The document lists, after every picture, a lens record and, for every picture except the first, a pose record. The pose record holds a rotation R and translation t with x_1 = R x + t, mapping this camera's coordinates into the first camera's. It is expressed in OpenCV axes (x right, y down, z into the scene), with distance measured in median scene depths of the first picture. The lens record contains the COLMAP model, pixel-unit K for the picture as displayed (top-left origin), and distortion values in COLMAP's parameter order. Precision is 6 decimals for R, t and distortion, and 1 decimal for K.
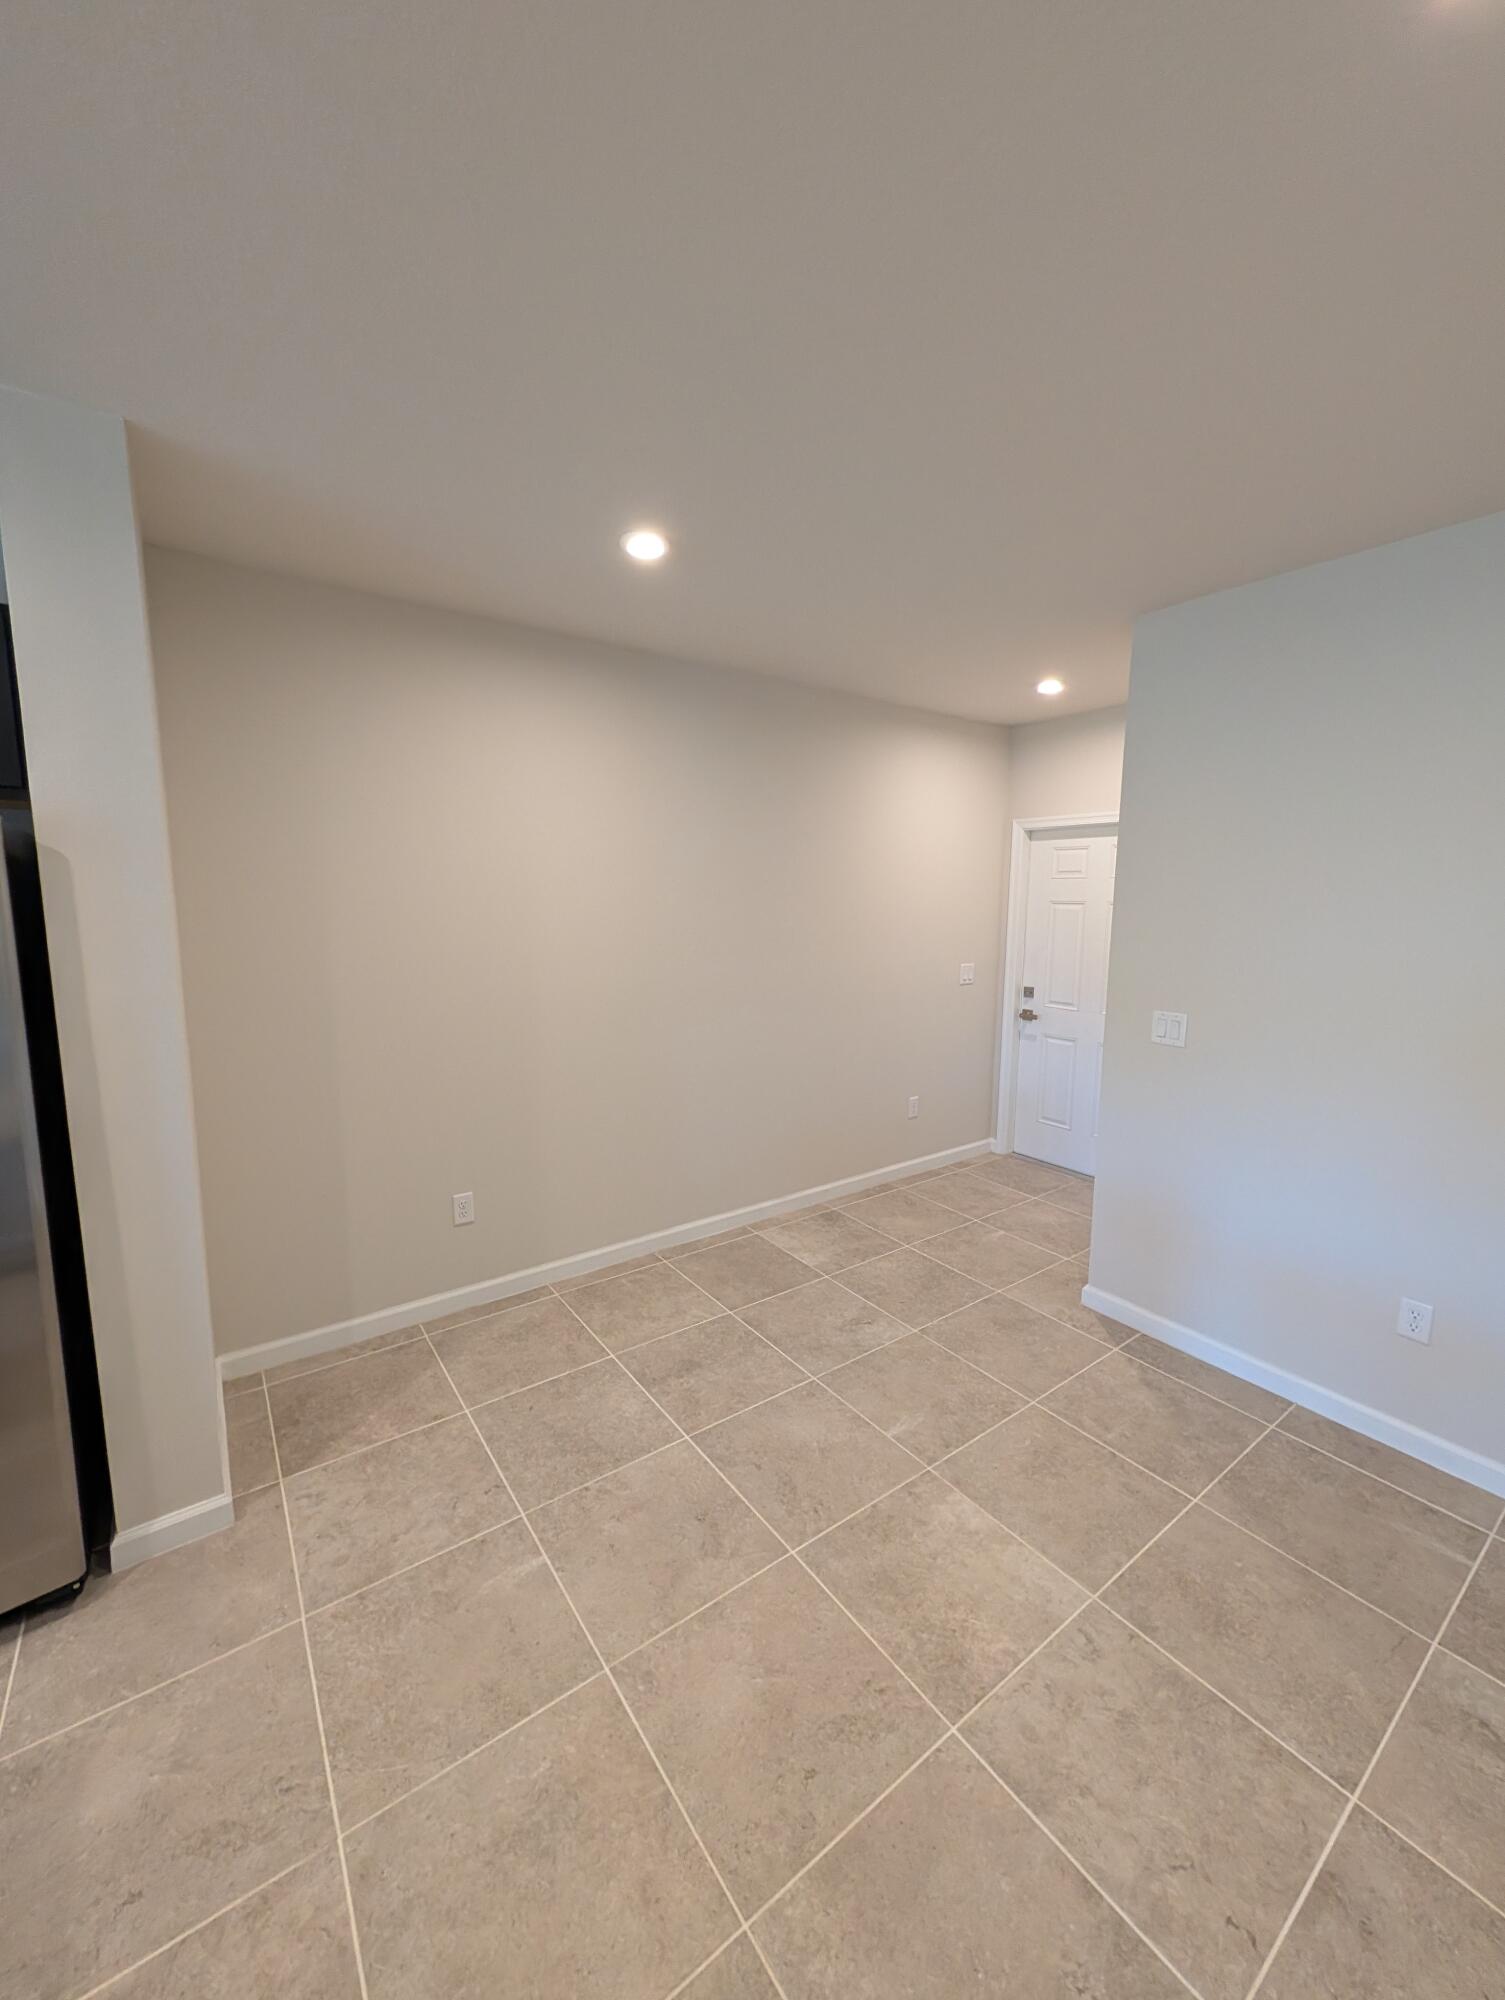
lens RADIAL K [[770.3, 0, 734.1], [0, 770.3, 1026.6], [0, 0, 1]] dist [0.002295, -0.000103]
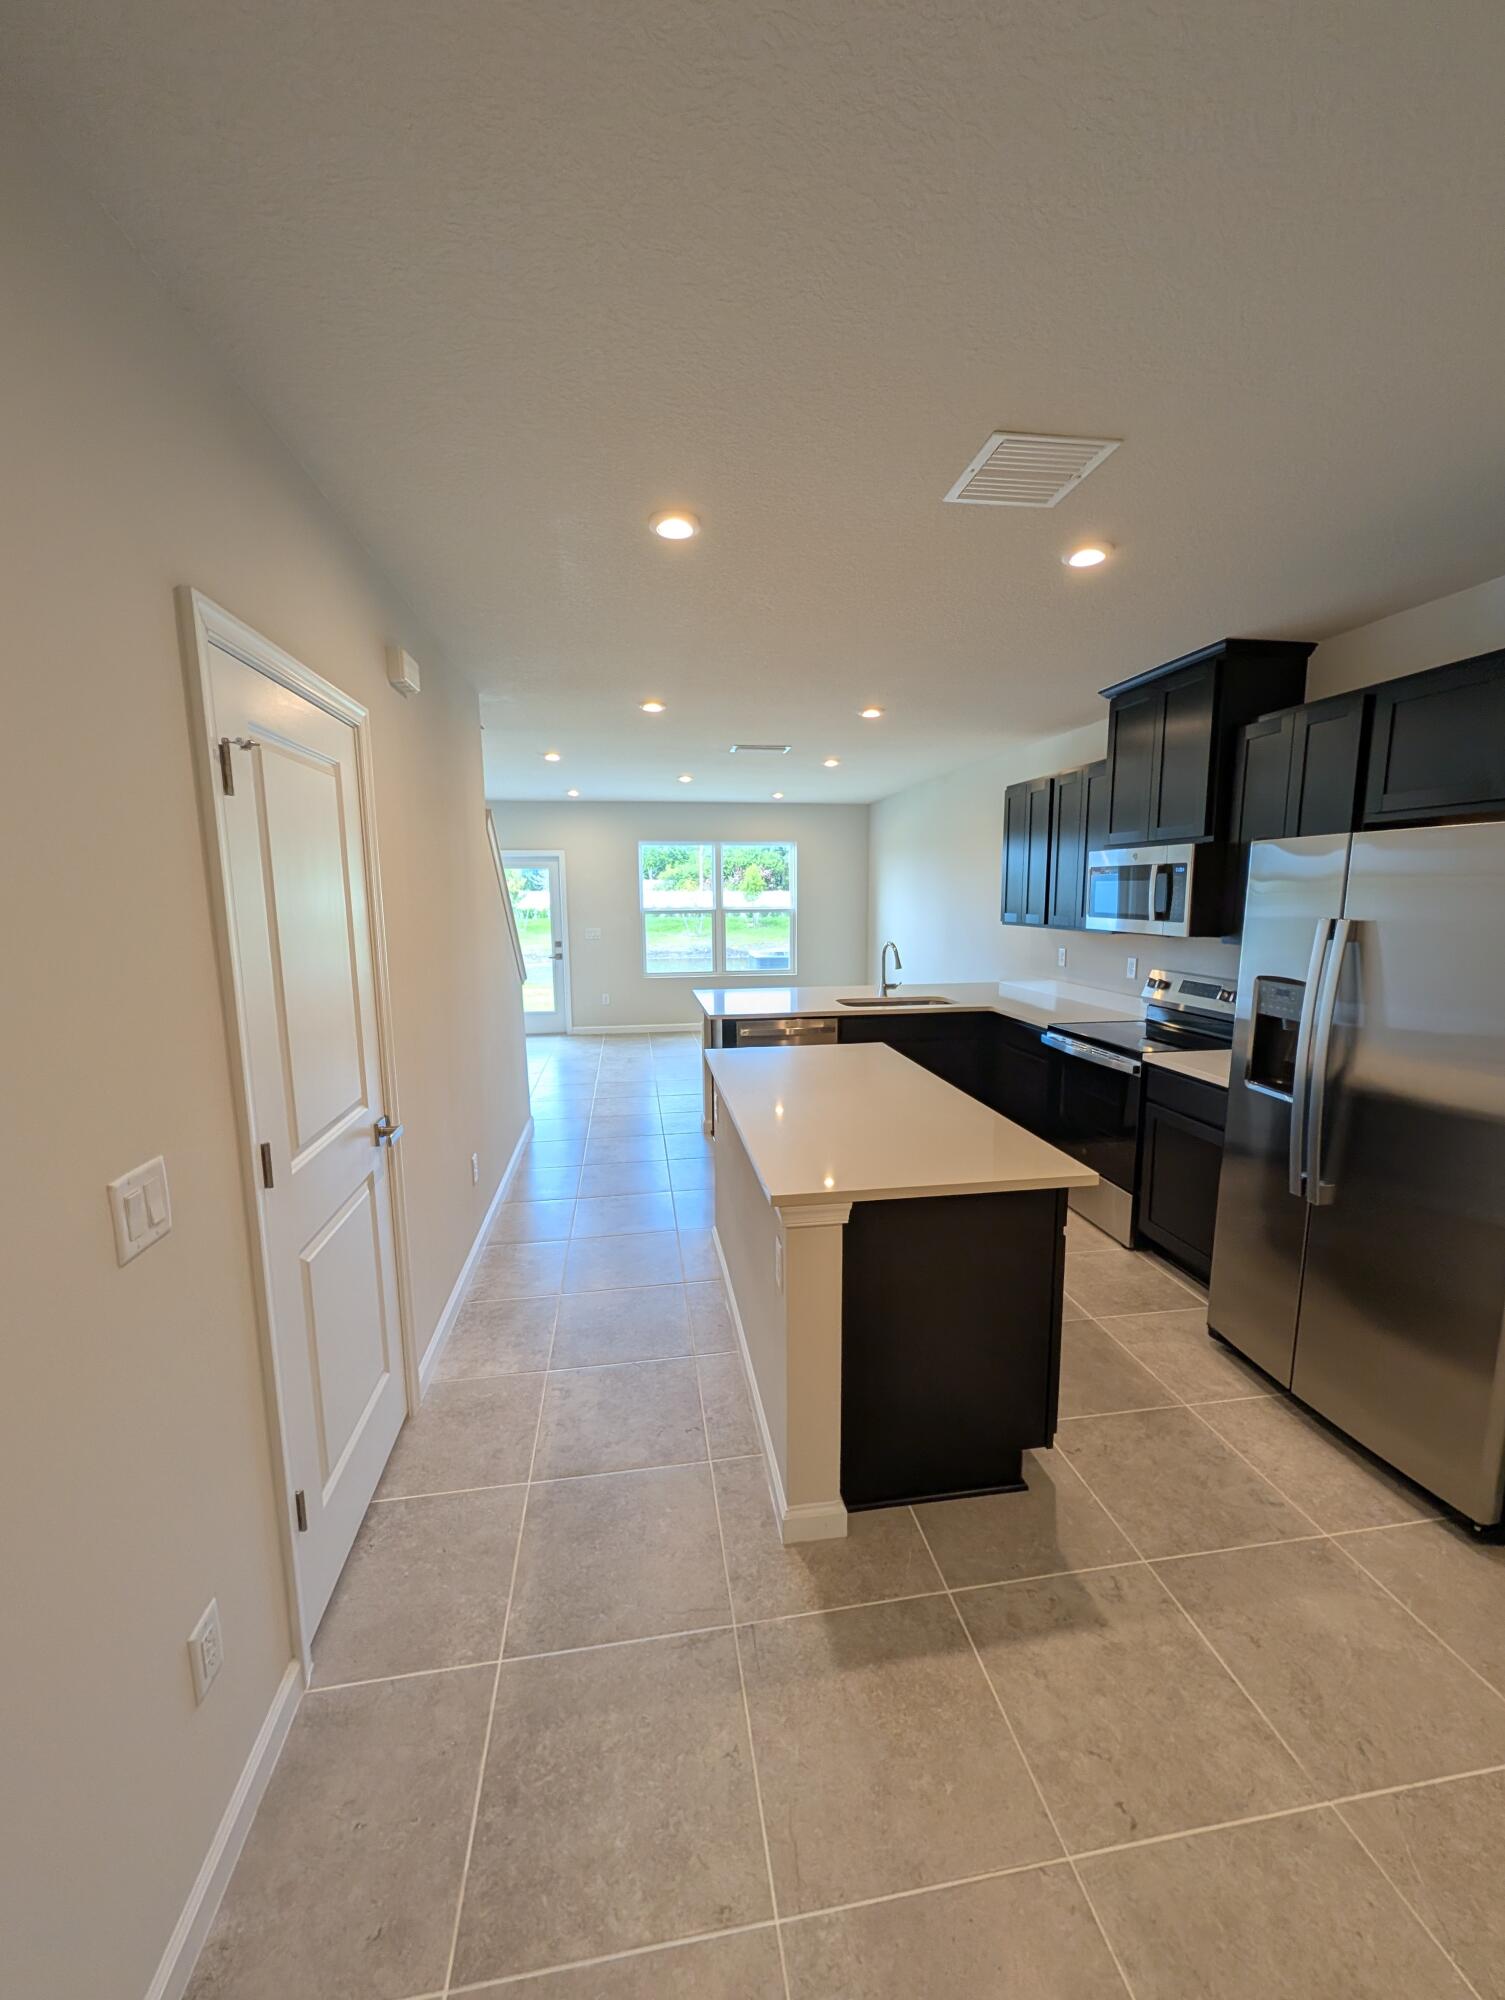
lens RADIAL K [[770.3, 0, 749.2], [0, 770.3, 998.7], [0, 0, 1]] dist [0.002295, -0.000103]
pose [[-0.455551, 0.112858, -0.883027, 0.528491], [-0.151305, 0.967683, 0.201736, -0.059545], [0.877257, 0.225507, -0.423753, 0.440750]]
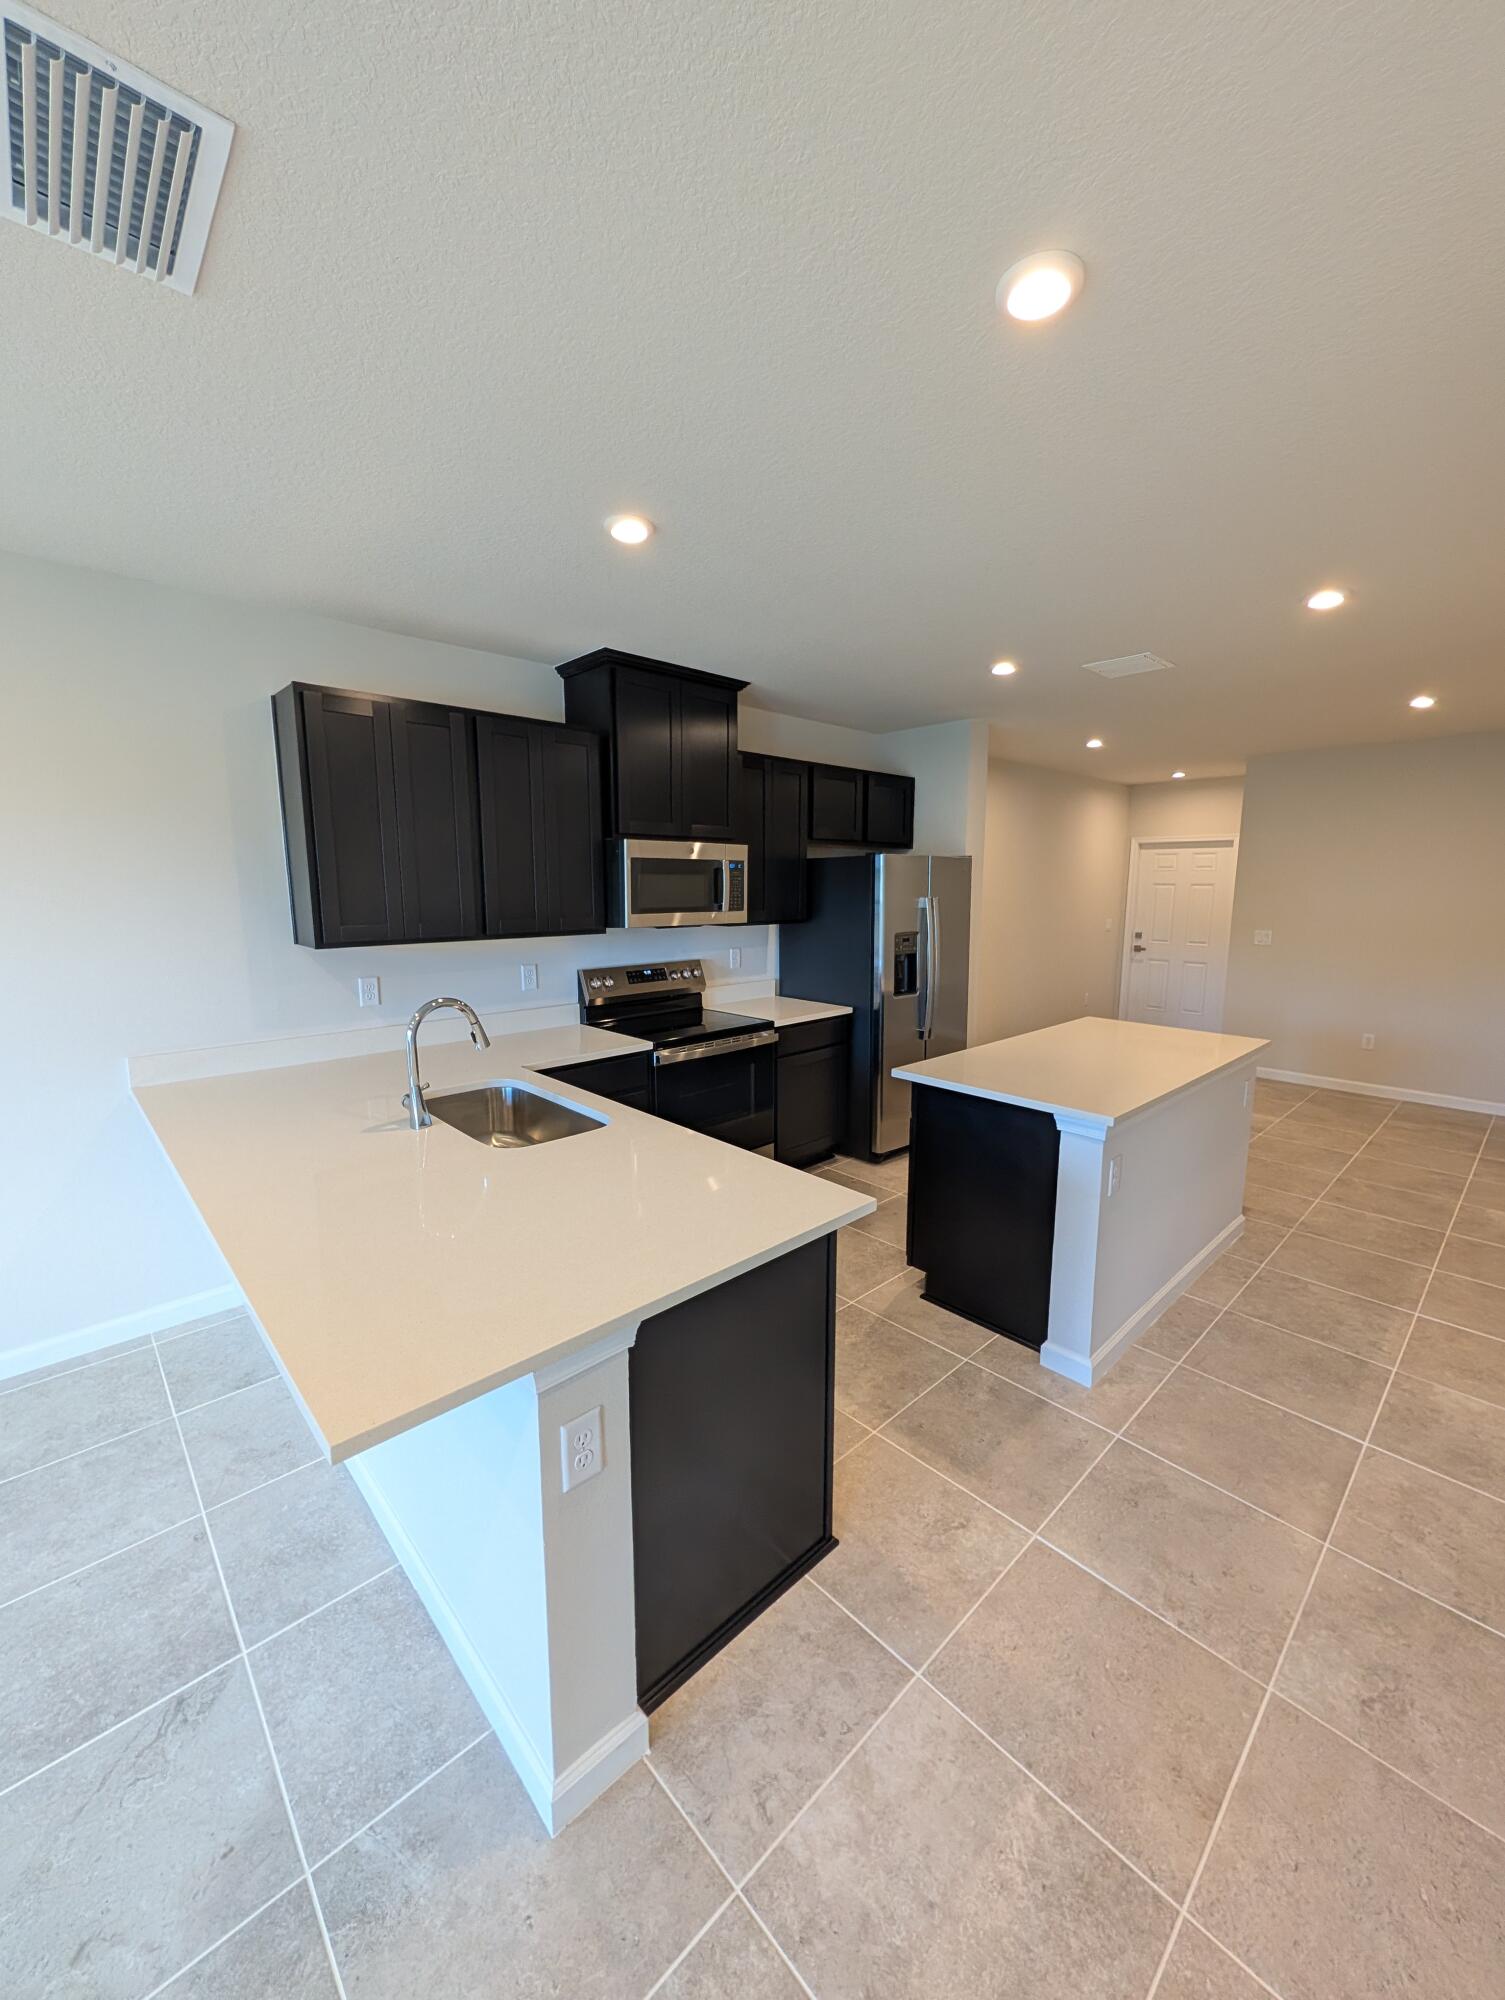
lens RADIAL K [[770.3, 0, 752.7], [0, 770.3, 1000.5], [0, 0, 1]] dist [0.002295, -0.000103]
pose [[0.992020, -0.030862, 0.122247, -2.145486], [0.033061, 0.999325, -0.015998, 0.311699], [-0.121671, 0.019912, 0.992371, -1.910339]]
